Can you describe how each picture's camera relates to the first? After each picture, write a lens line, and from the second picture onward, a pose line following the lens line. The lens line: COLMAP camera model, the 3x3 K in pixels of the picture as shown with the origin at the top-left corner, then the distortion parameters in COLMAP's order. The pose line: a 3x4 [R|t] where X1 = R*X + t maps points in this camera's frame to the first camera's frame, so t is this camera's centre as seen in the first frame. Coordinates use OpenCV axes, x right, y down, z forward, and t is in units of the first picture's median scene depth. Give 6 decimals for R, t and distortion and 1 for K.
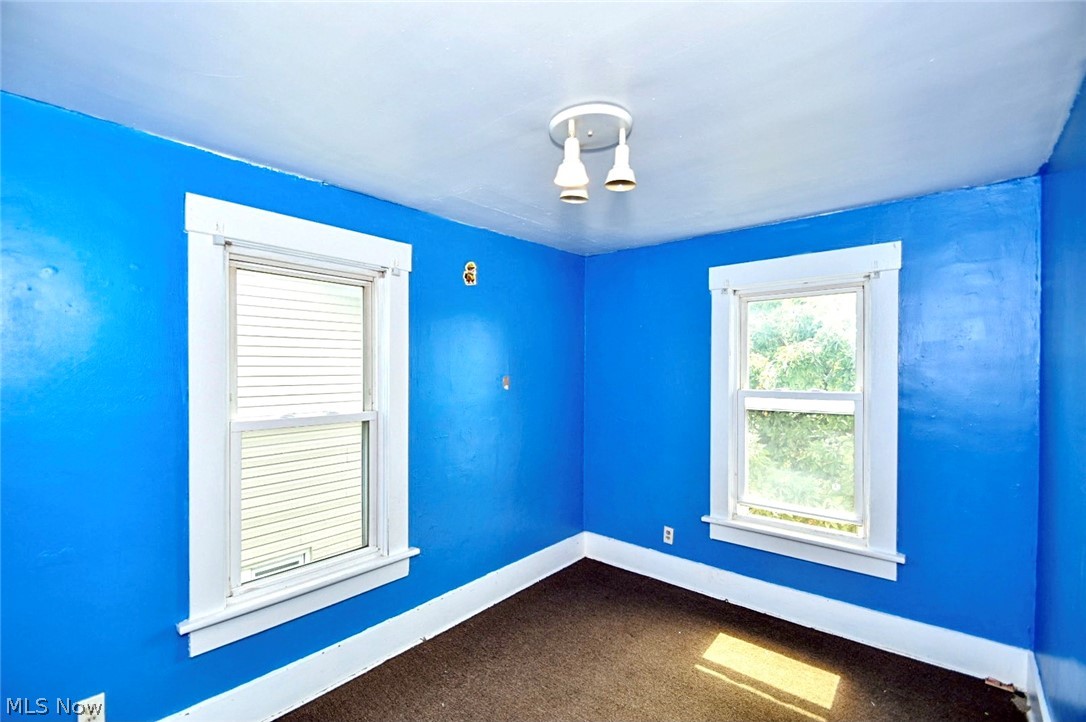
lens RADIAL K [[467.4, 0, 542.2], [0, 467.4, 381.7], [0, 0, 1]] dist [0.030603, -0.024053]
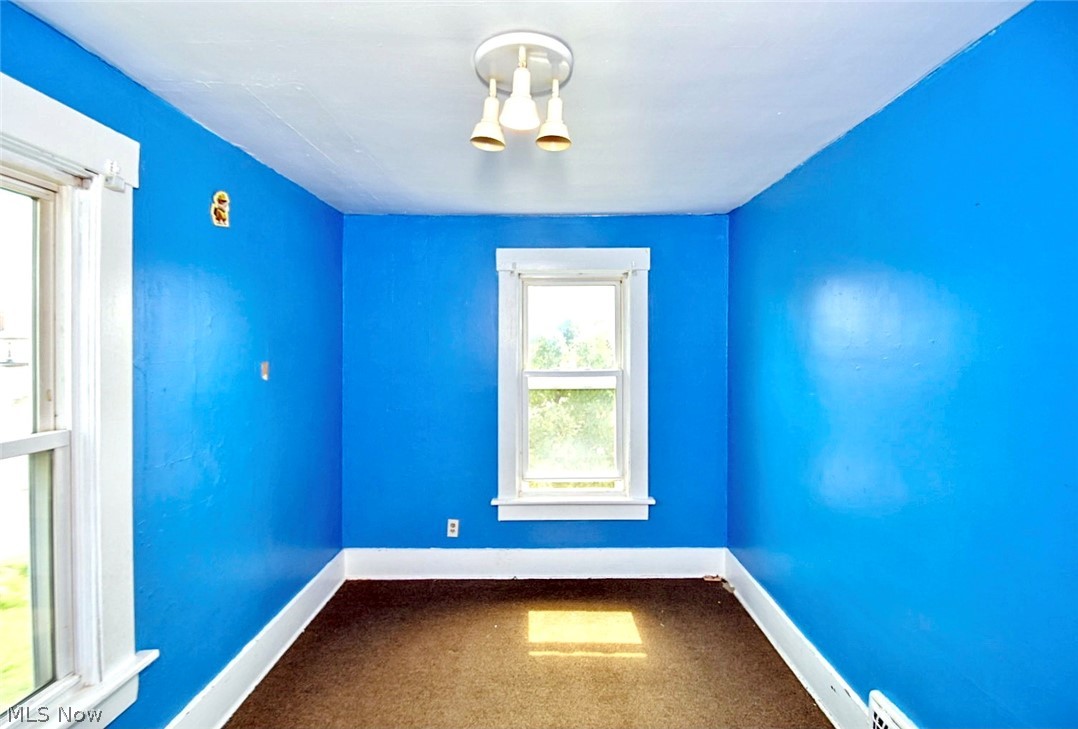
lens RADIAL K [[476.2, 0, 536.8], [0, 476.2, 359.0], [0, 0, 1]] dist [0.000160, -0.001057]
pose [[0.766321, -0.015508, 0.642271, -0.259074], [0.020312, 0.999794, -0.000094, -0.007940], [-0.642137, 0.013118, 0.766478, 0.201954]]
